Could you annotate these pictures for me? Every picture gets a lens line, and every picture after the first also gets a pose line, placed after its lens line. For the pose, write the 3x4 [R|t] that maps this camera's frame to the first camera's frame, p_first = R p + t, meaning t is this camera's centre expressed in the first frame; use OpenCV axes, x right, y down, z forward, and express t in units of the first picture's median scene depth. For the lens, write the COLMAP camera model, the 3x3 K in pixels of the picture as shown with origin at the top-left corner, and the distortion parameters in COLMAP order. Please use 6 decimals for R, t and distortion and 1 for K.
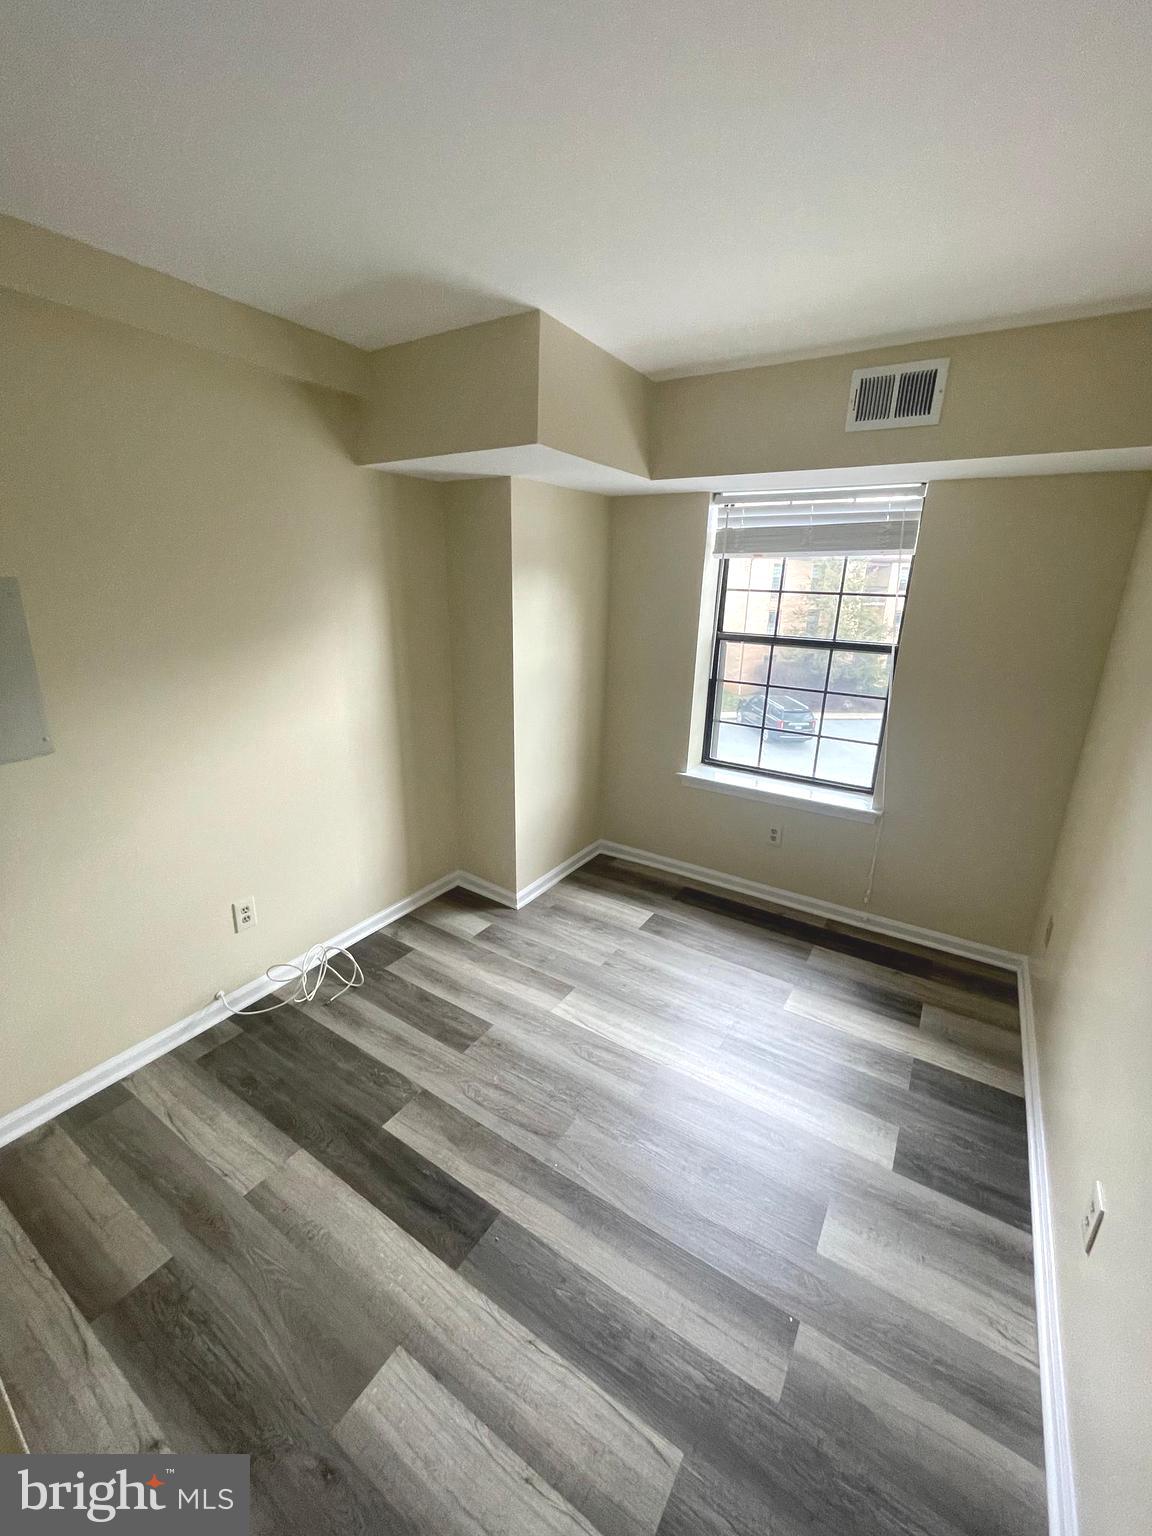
lens RADIAL K [[619.4, 0, 576.1], [0, 619.4, 761.6], [0, 0, 1]] dist [-0.002250, -0.000512]
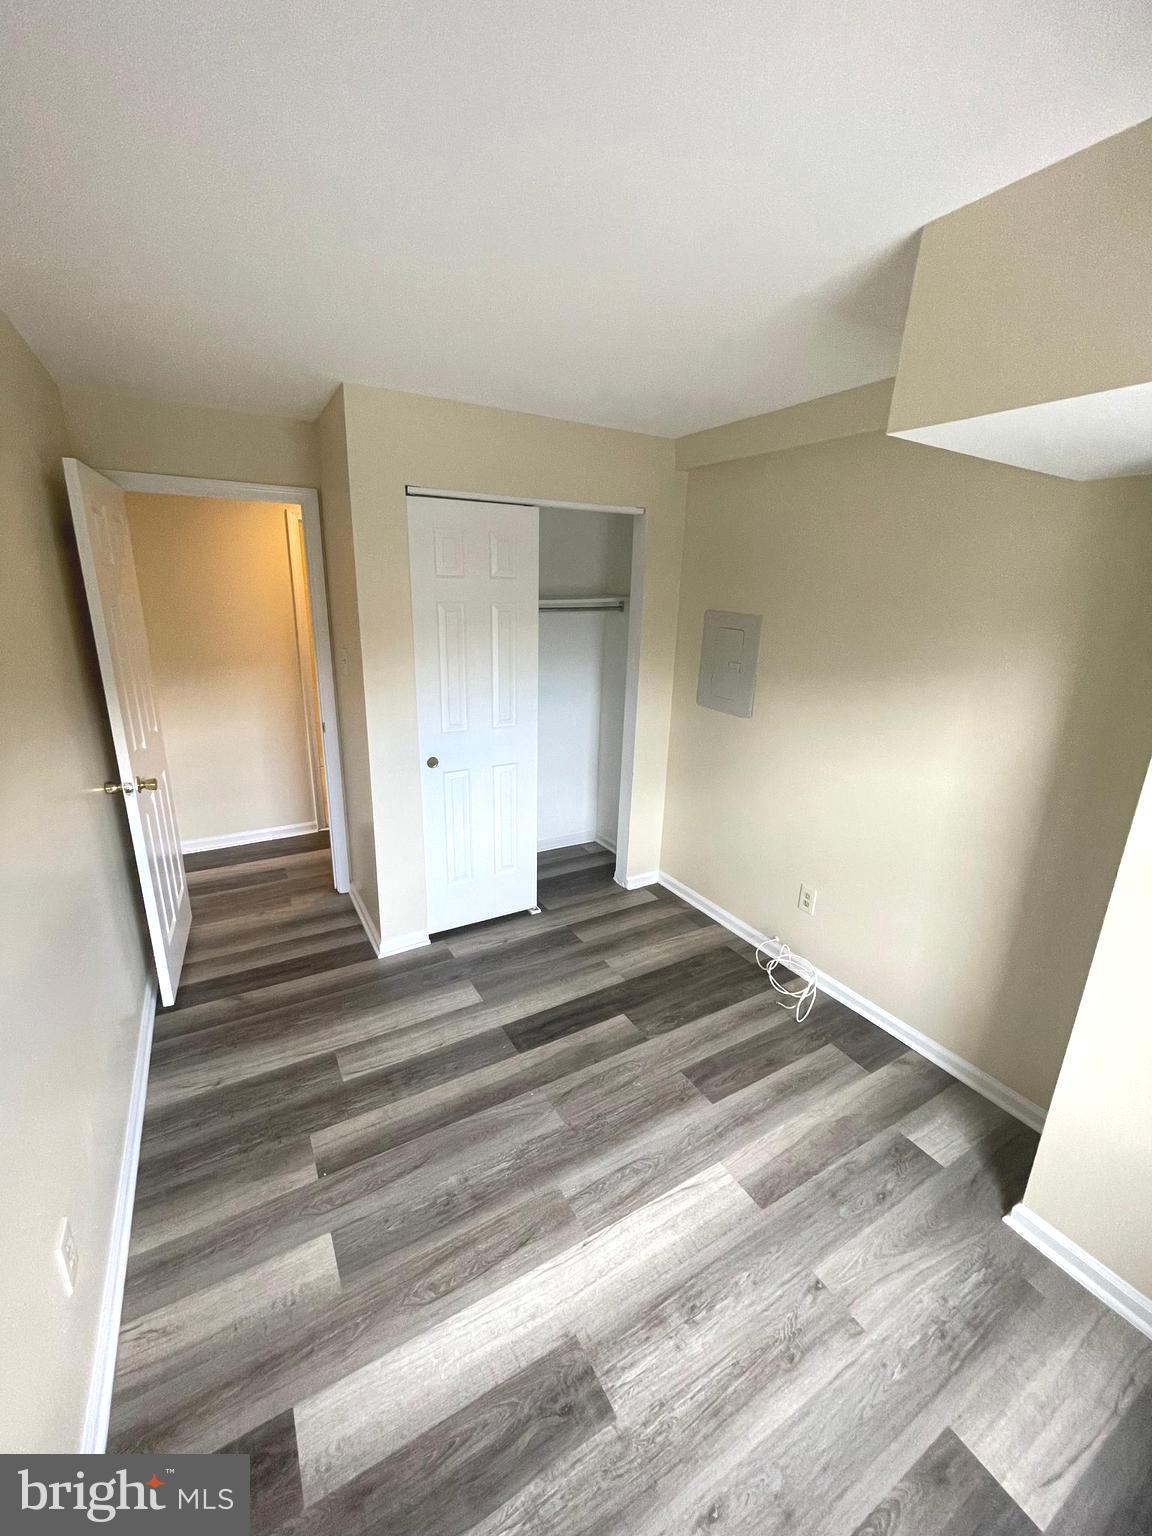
lens RADIAL K [[619.4, 0, 581.3], [0, 619.4, 773.8], [0, 0, 1]] dist [-0.002250, -0.000512]
pose [[-0.452587, 0.227406, -0.862236, 0.714864], [-0.288930, 0.877375, 0.383058, -0.333549], [0.843614, 0.422493, -0.331384, 1.060213]]
